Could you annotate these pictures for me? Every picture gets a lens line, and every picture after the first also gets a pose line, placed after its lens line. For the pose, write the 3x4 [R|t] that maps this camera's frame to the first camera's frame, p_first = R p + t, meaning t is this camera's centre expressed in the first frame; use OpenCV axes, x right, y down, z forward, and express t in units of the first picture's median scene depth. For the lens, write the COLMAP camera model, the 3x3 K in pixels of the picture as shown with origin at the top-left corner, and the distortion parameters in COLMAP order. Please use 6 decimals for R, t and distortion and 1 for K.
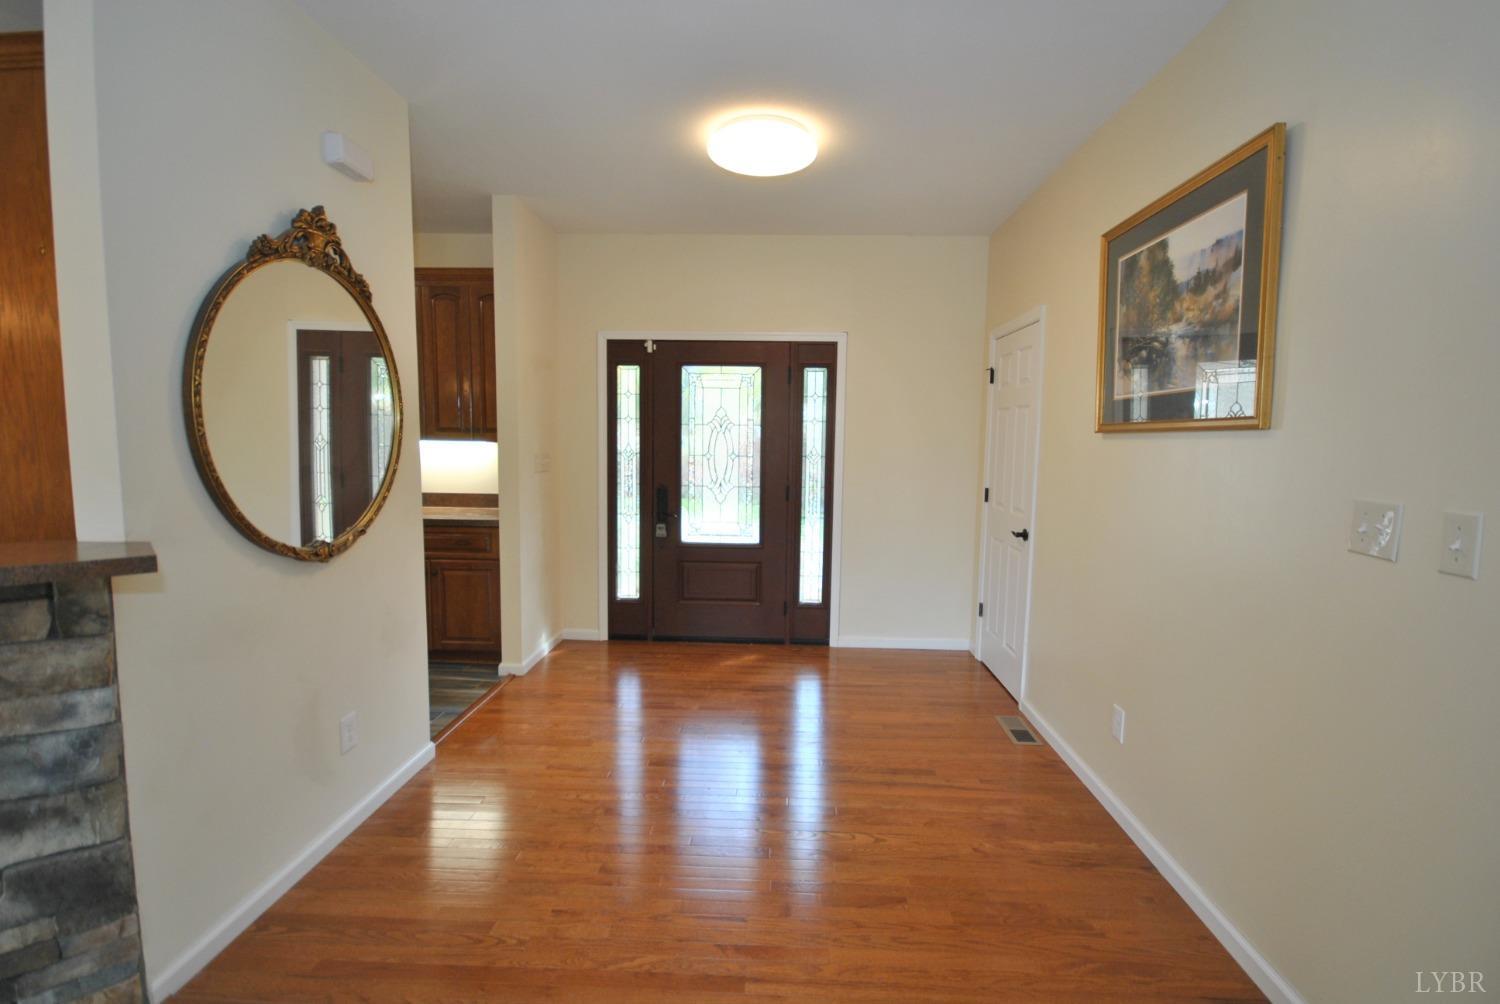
lens RADIAL K [[662.2, 0, 763.6], [0, 662.2, 501.0], [0, 0, 1]] dist [0.002203, -0.006500]
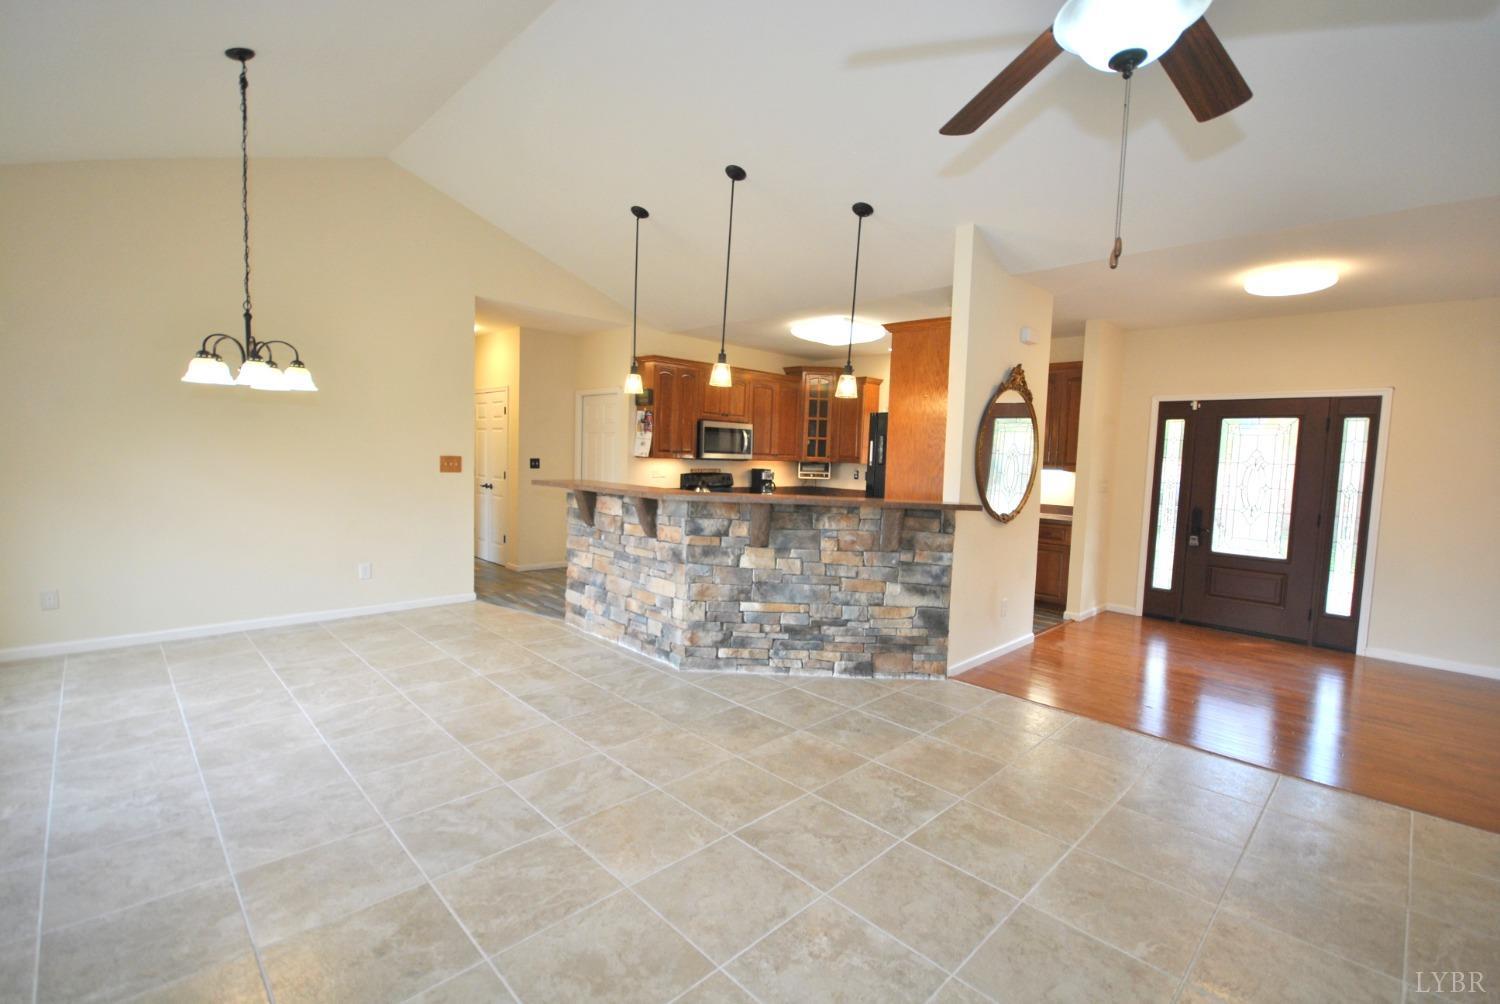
lens RADIAL K [[664.0, 0, 750.0], [0, 664.0, 502.0], [0, 0, 1]] dist [0.000904, 0.000000]
pose [[0.720575, 0.057132, -0.691019, 0.127206], [-0.090292, 0.995845, -0.011819, 0.064962], [0.687473, 0.070910, 0.722740, -0.618465]]
